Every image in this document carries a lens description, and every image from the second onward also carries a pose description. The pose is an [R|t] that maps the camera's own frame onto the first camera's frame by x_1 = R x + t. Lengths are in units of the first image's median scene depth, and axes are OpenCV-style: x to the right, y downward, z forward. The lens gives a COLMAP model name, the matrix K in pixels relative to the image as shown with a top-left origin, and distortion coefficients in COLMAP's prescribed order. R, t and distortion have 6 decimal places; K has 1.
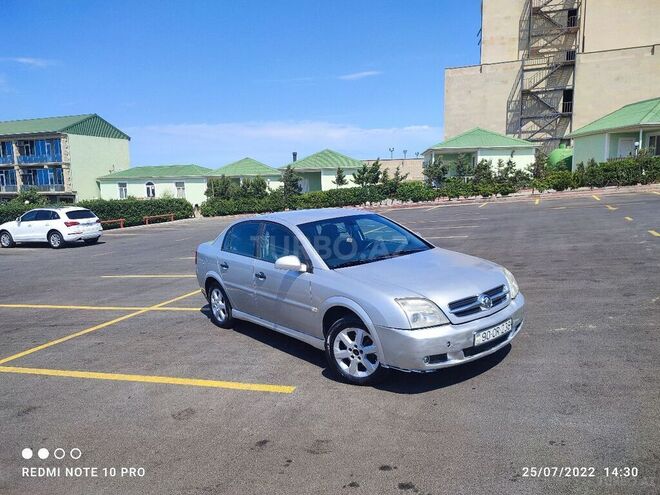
lens RADIAL K [[482.0, 0, 330.1], [0, 482.0, 257.0], [0, 0, 1]] dist [0.019889, -0.006963]
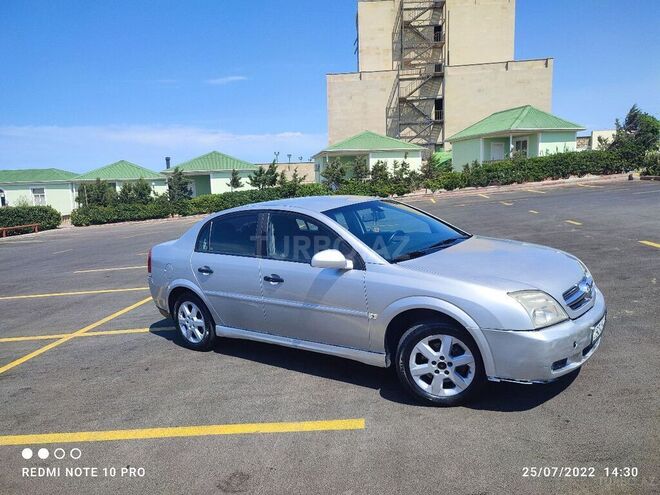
lens RADIAL K [[482.0, 0, 330.9], [0, 482.0, 253.8], [0, 0, 1]] dist [0.019889, -0.006963]
pose [[0.966875, -0.046502, 0.250978, -0.048497], [0.051405, 0.998593, -0.013013, 0.002558], [-0.250020, 0.025484, 0.967905, 0.043254]]
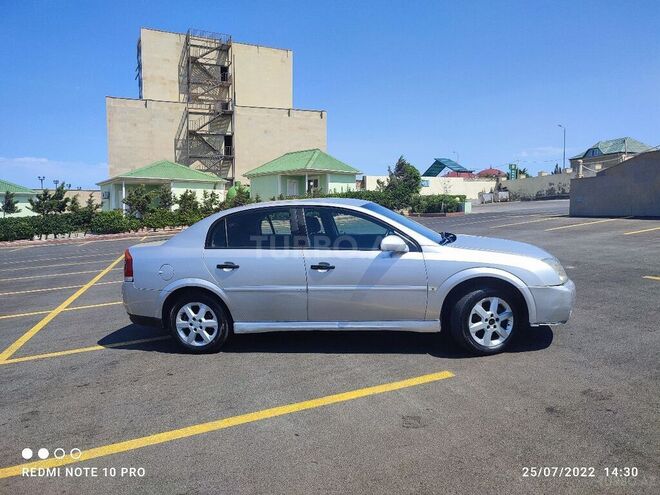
lens RADIAL K [[482.0, 0, 331.8], [0, 482.0, 256.4], [0, 0, 1]] dist [0.019889, -0.006963]
pose [[0.746695, -0.039019, 0.664022, -0.135061], [0.095062, 0.994291, -0.048471, 0.012240], [-0.658339, 0.099316, 0.746141, 0.070157]]
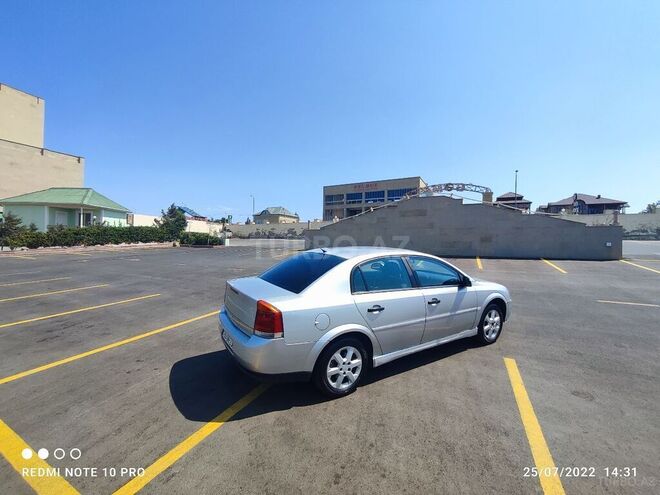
lens RADIAL K [[299.0, 0, 326.7], [0, 299.0, 254.1], [0, 0, 1]] dist [-0.026315, 0.012126]
pose [[0.093781, 0.000844, 0.995592, -0.169353], [0.132448, 0.991100, -0.013317, -0.018794], [-0.986743, 0.133113, 0.092835, 0.228680]]
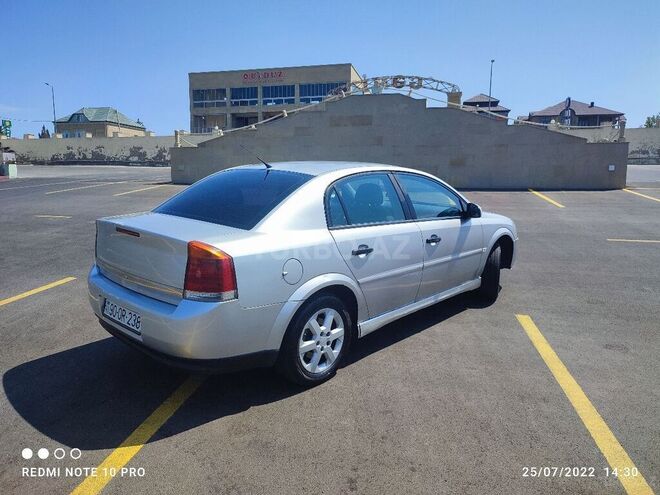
lens RADIAL K [[482.0, 0, 331.4], [0, 482.0, 257.2], [0, 0, 1]] dist [0.019889, -0.006963]
pose [[-0.176914, -0.128402, 0.975815, -0.171321], [0.147010, 0.976884, 0.155196, -0.015343], [-0.973185, 0.170910, -0.153948, 0.251076]]
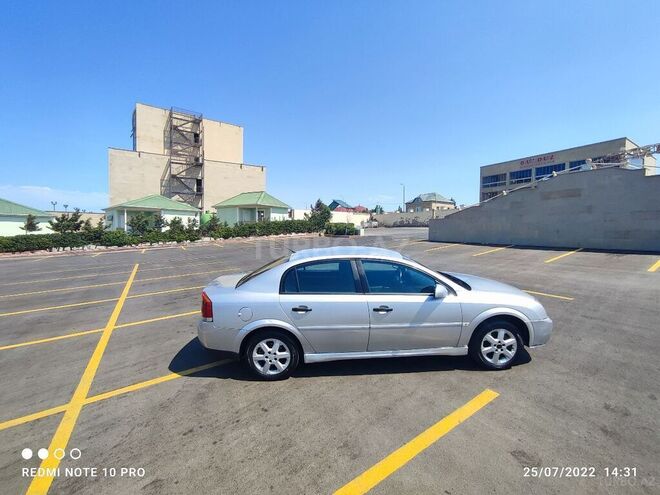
lens RADIAL K [[299.0, 0, 326.5], [0, 299.0, 250.0], [0, 0, 1]] dist [-0.026315, 0.012126]
pose [[0.584229, -0.020302, 0.811335, -0.146082], [0.103109, 0.993443, -0.049389, -0.013842], [-0.805012, 0.112511, 0.582492, 0.137300]]
